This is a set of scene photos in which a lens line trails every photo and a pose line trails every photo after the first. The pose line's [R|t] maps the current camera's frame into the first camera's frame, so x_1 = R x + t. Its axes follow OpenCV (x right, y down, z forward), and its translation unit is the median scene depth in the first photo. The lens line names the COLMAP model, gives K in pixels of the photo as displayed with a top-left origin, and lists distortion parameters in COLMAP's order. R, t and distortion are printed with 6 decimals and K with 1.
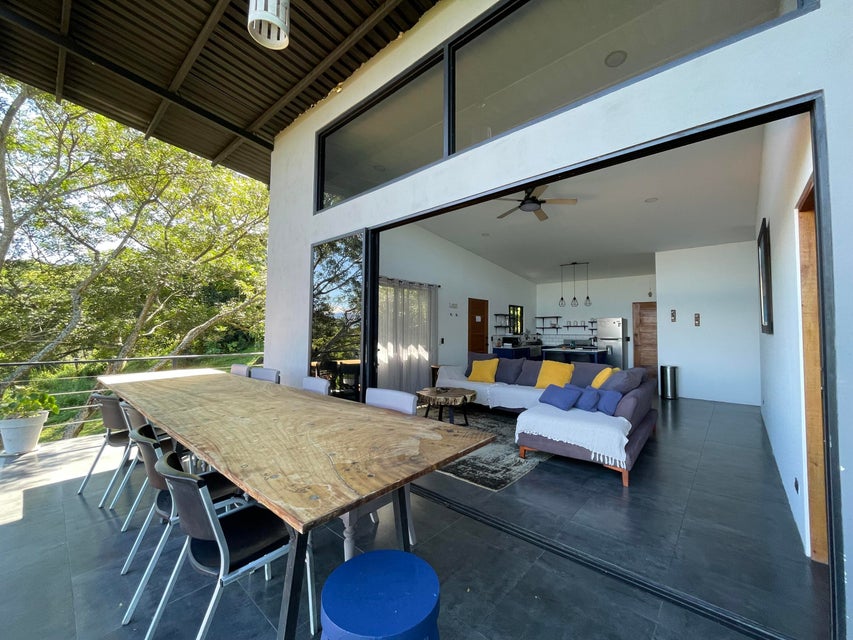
lens RADIAL K [[344.4, 0, 425.8], [0, 344.4, 319.4], [0, 0, 1]] dist [-0.002765, 0.000563]
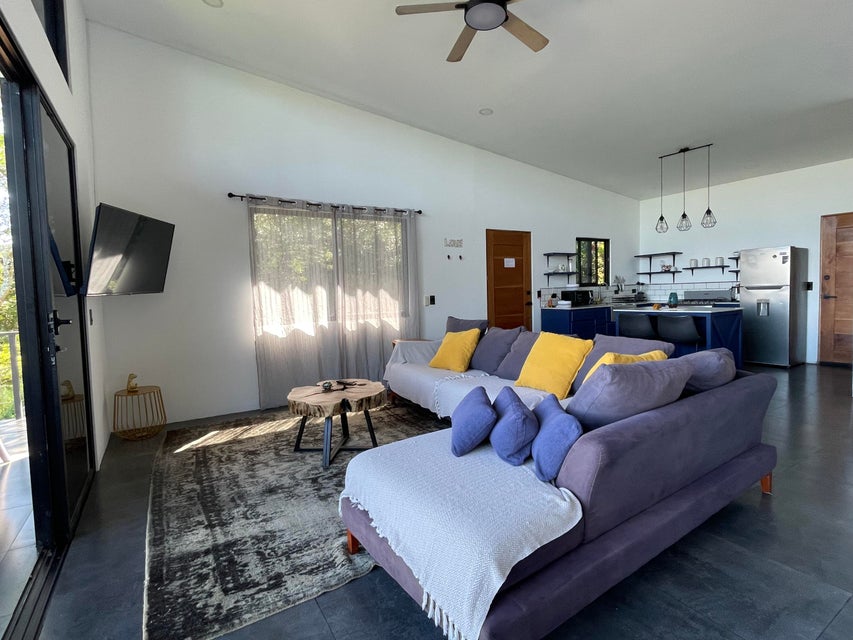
lens RADIAL K [[428.1, 0, 423.8], [0, 428.1, 318.3], [0, 0, 1]] dist [-0.000298, -0.001825]
pose [[0.957644, -0.016396, -0.287489, 0.219338], [0.045491, 0.994455, 0.094816, 0.017597], [0.284340, -0.103878, 0.953079, 0.208005]]
